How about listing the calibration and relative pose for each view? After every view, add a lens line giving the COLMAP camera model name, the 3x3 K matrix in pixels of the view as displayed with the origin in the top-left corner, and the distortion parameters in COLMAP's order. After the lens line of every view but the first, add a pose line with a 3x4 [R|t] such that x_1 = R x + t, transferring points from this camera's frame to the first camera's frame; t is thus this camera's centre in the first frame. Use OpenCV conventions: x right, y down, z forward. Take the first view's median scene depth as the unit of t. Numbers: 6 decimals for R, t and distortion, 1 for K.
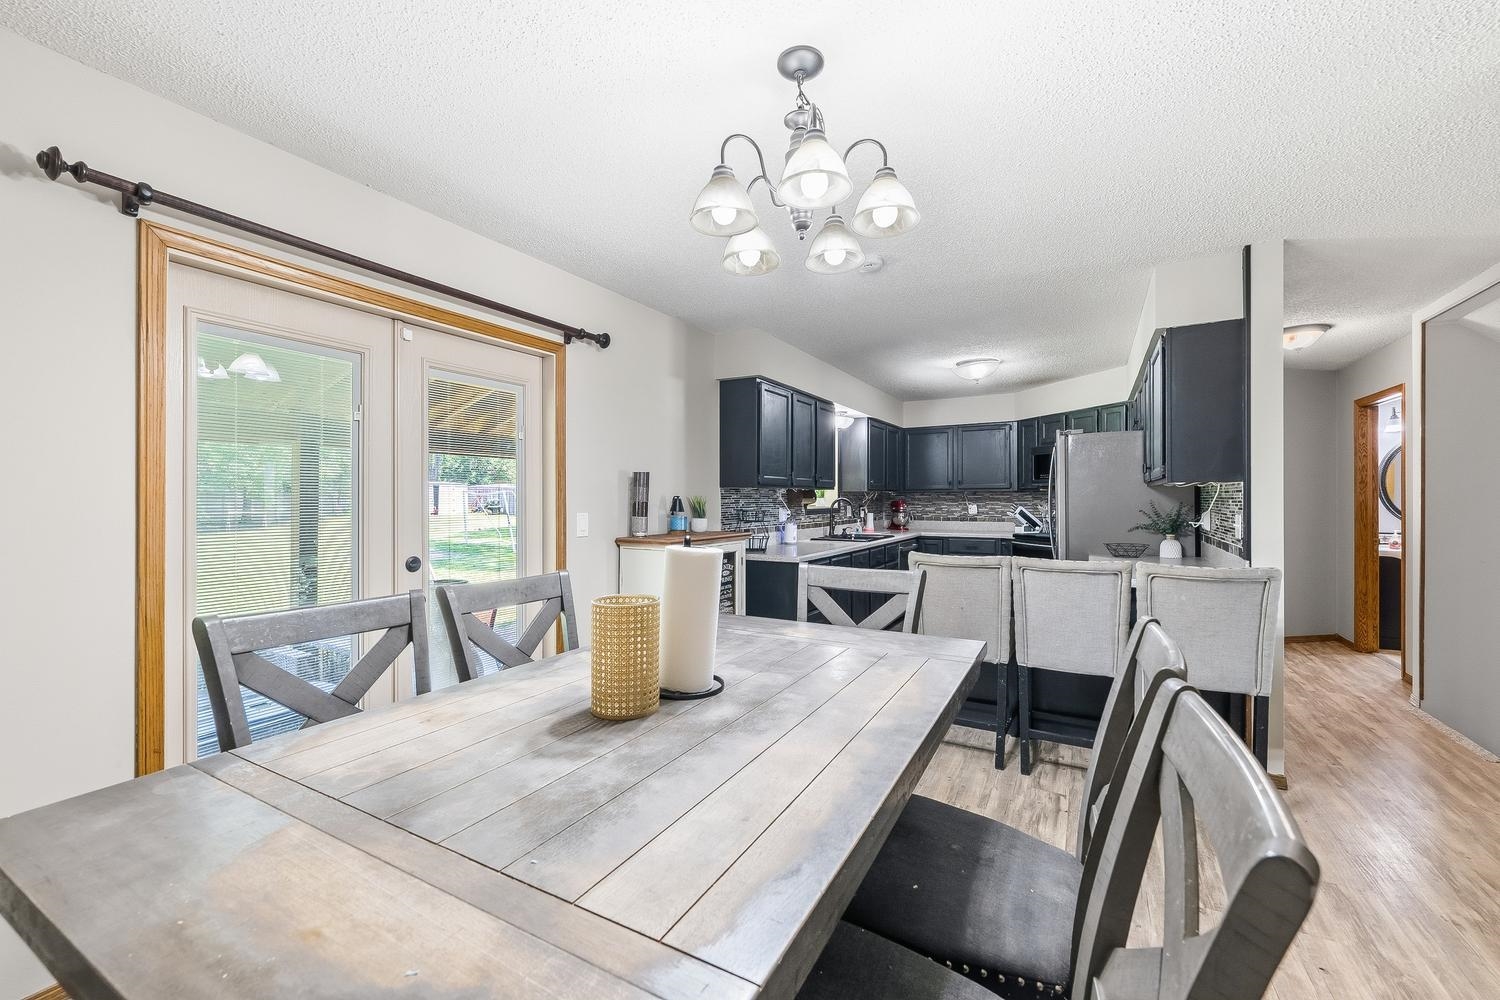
lens RADIAL K [[603.3, 0, 754.6], [0, 603.3, 504.0], [0, 0, 1]] dist [-0.003588, -0.000042]
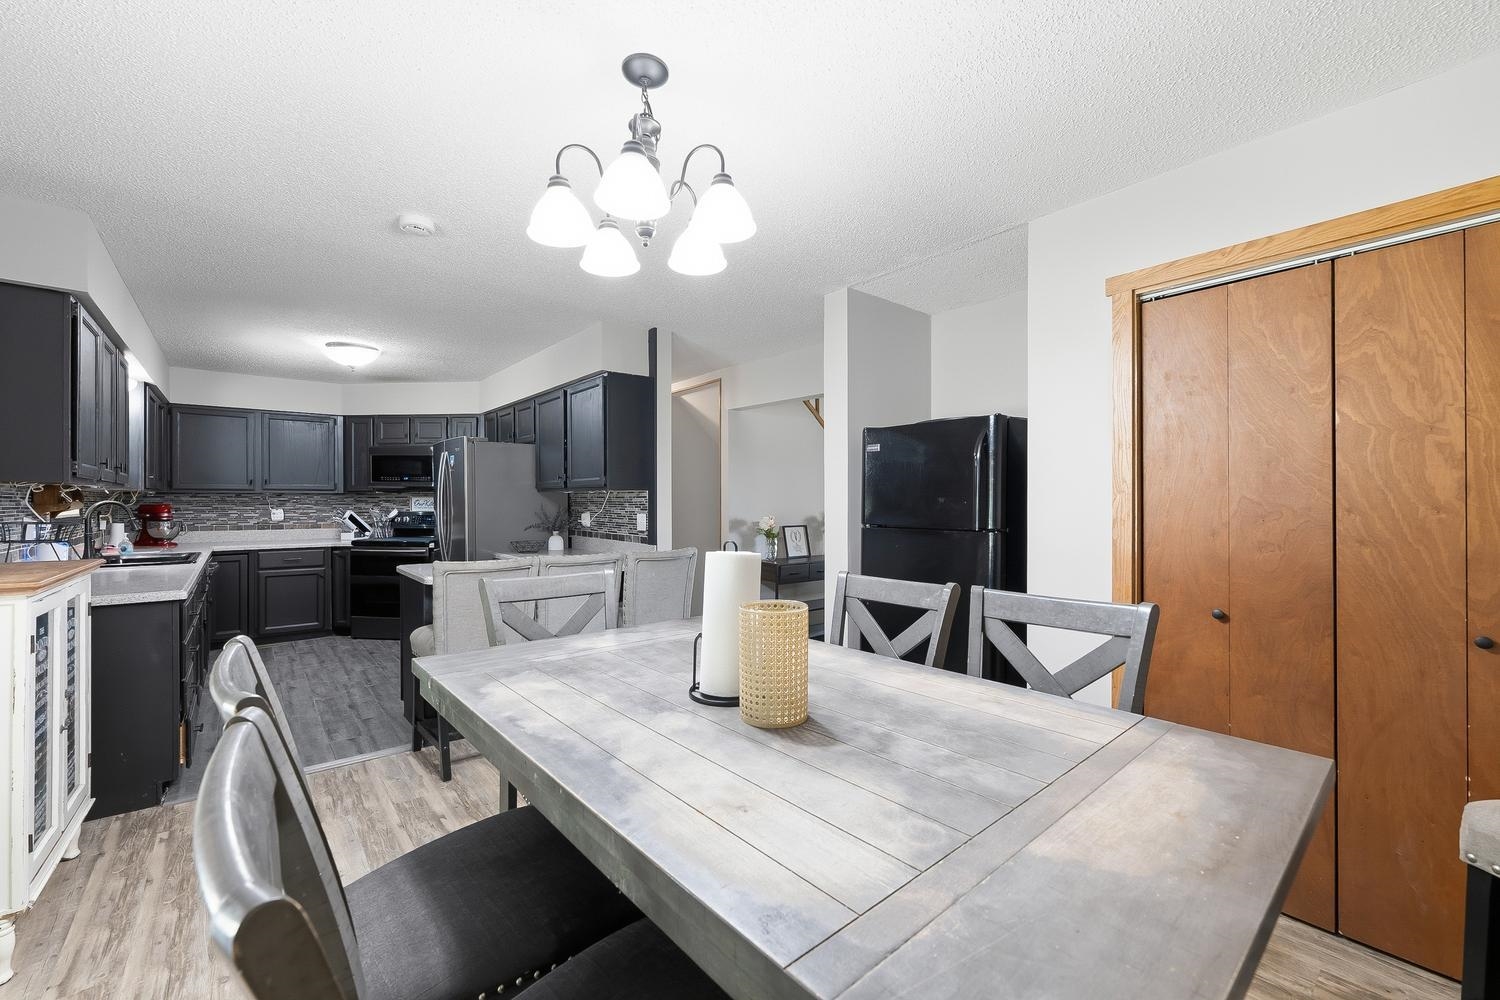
lens RADIAL K [[603.3, 0, 746.2], [0, 603.3, 506.3], [0, 0, 1]] dist [-0.003588, -0.000042]
pose [[0.356802, -0.005728, 0.934163, -0.204706], [0.006635, 0.999972, 0.003598, -0.001550], [-0.934157, 0.004914, 0.356829, 0.122449]]
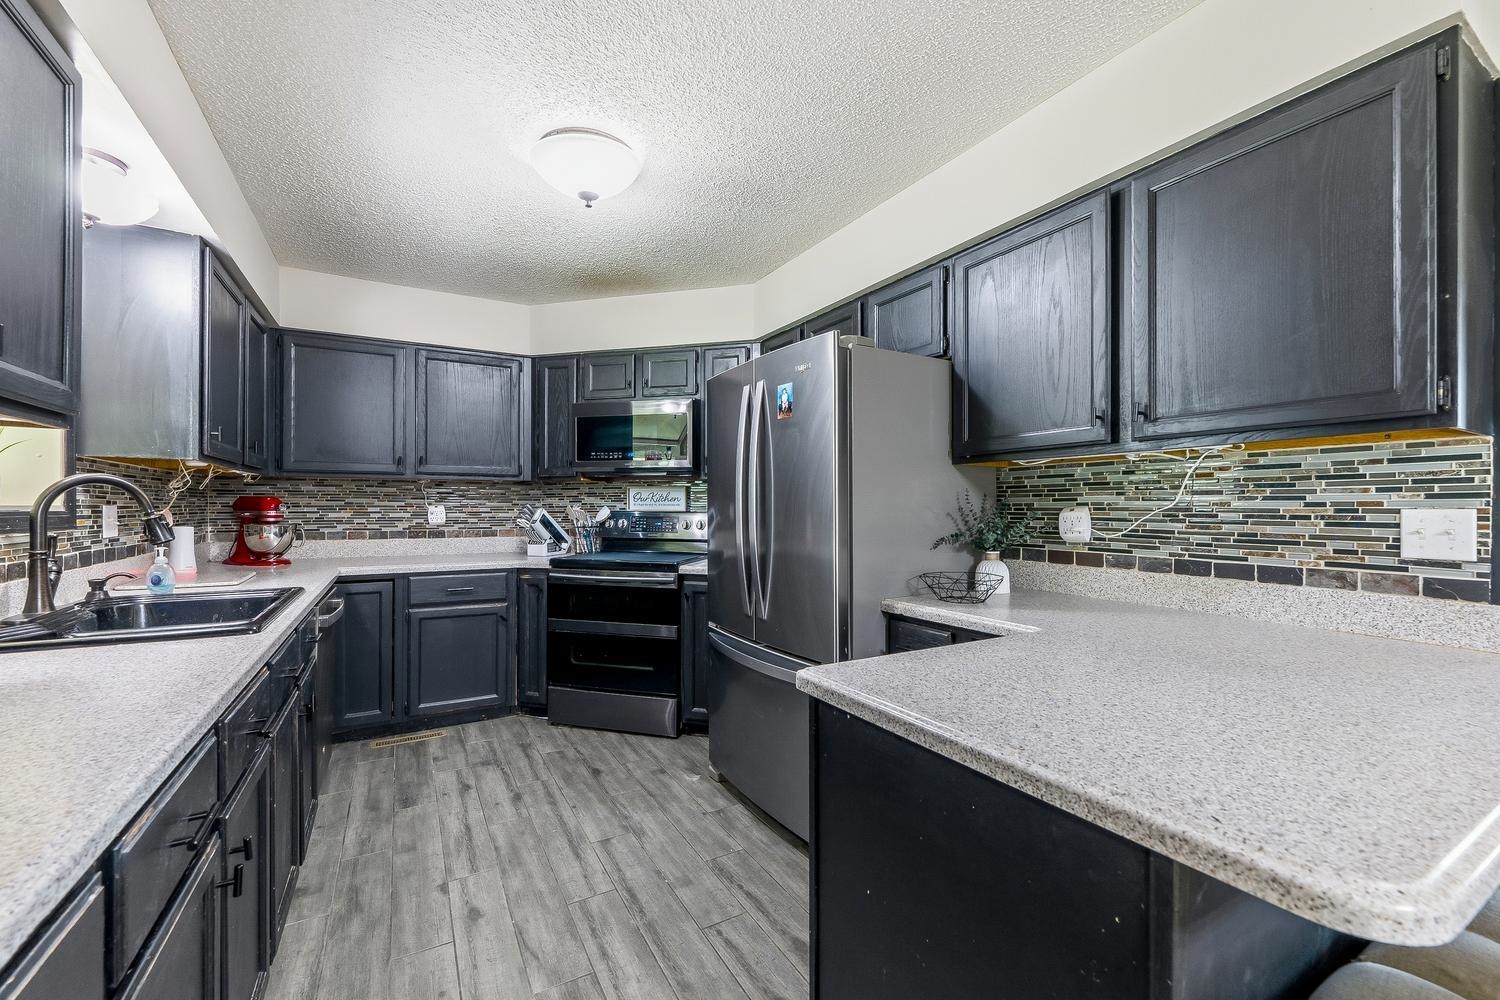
lens RADIAL K [[603.3, 0, 747.0], [0, 603.3, 510.2], [0, 0, 1]] dist [-0.003588, -0.000042]
pose [[0.515467, 0.000443, 0.856909, 0.059588], [0.004168, 0.999987, -0.003024, 0.008562], [-0.856899, 0.005130, 0.515459, 0.571761]]
